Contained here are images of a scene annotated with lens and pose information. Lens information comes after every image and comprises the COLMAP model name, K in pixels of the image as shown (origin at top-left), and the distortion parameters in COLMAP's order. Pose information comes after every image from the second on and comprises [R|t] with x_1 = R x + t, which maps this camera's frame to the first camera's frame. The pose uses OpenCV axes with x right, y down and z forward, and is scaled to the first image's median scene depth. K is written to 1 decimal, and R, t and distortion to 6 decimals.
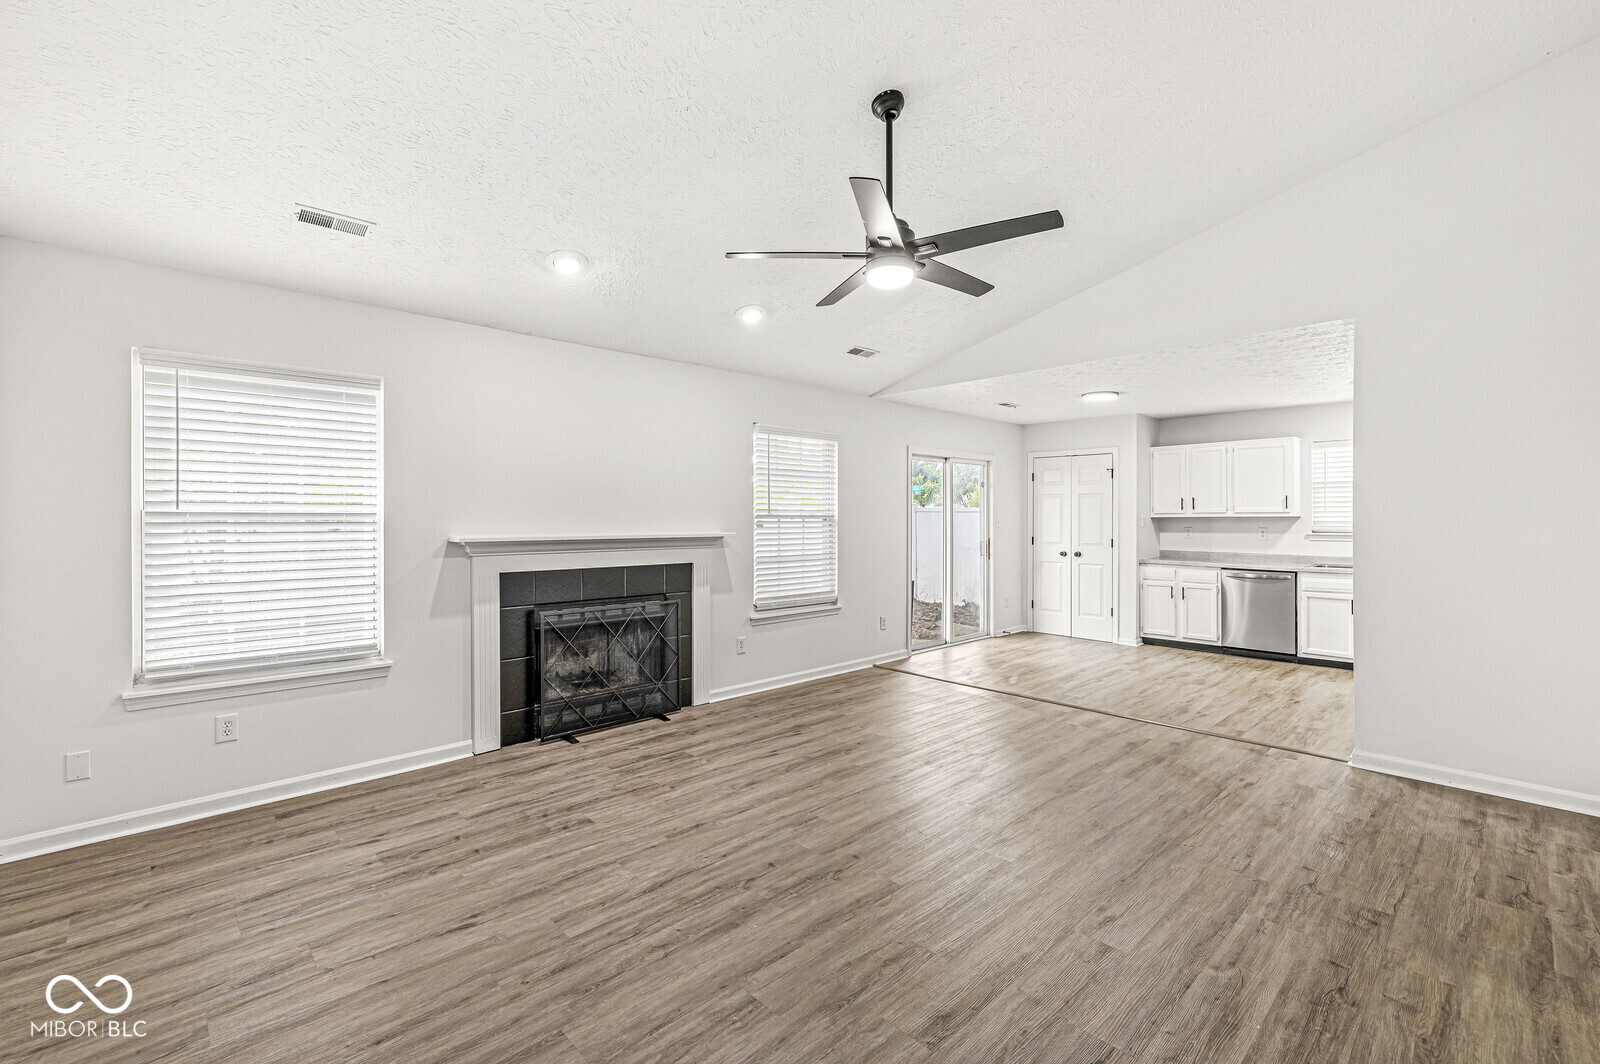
lens RADIAL K [[688.8, 0, 805.3], [0, 688.8, 524.3], [0, 0, 1]] dist [0.002423, -0.000880]
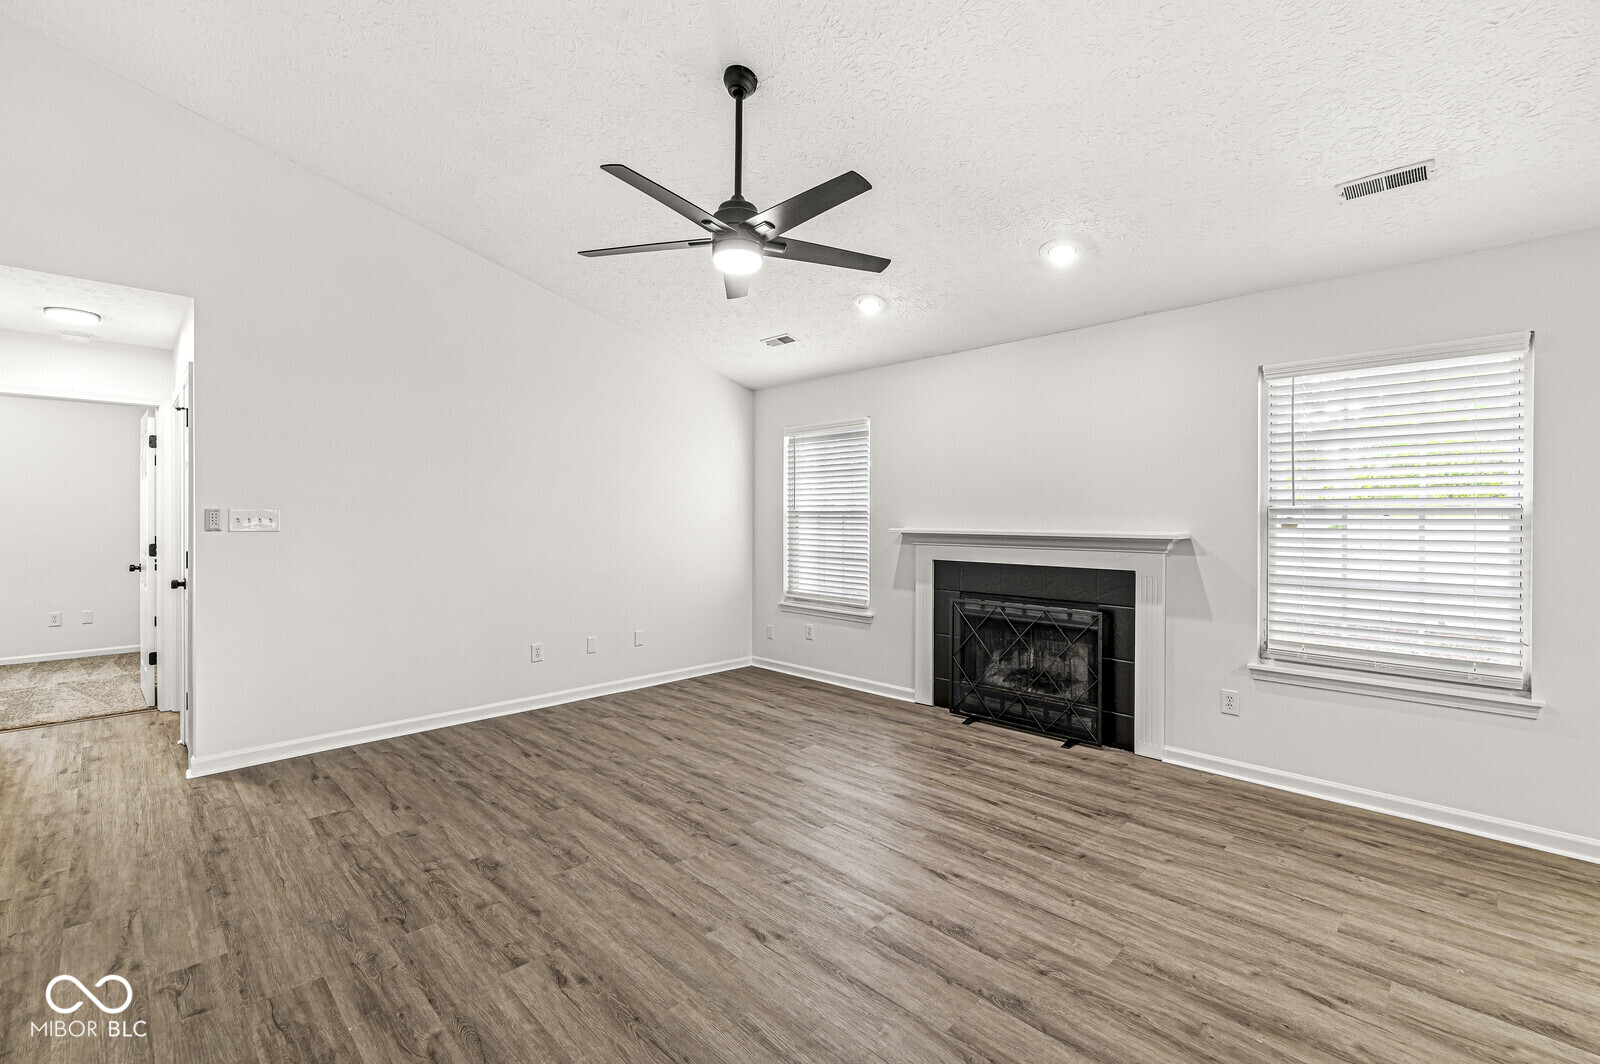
lens RADIAL K [[688.8, 0, 796.0], [0, 688.8, 523.0], [0, 0, 1]] dist [0.002423, -0.000880]
pose [[0.019859, 0.010539, -0.999747, 0.694881], [-0.008658, 0.999909, 0.010369, -0.003780], [0.999765, 0.008450, 0.019948, 0.679779]]
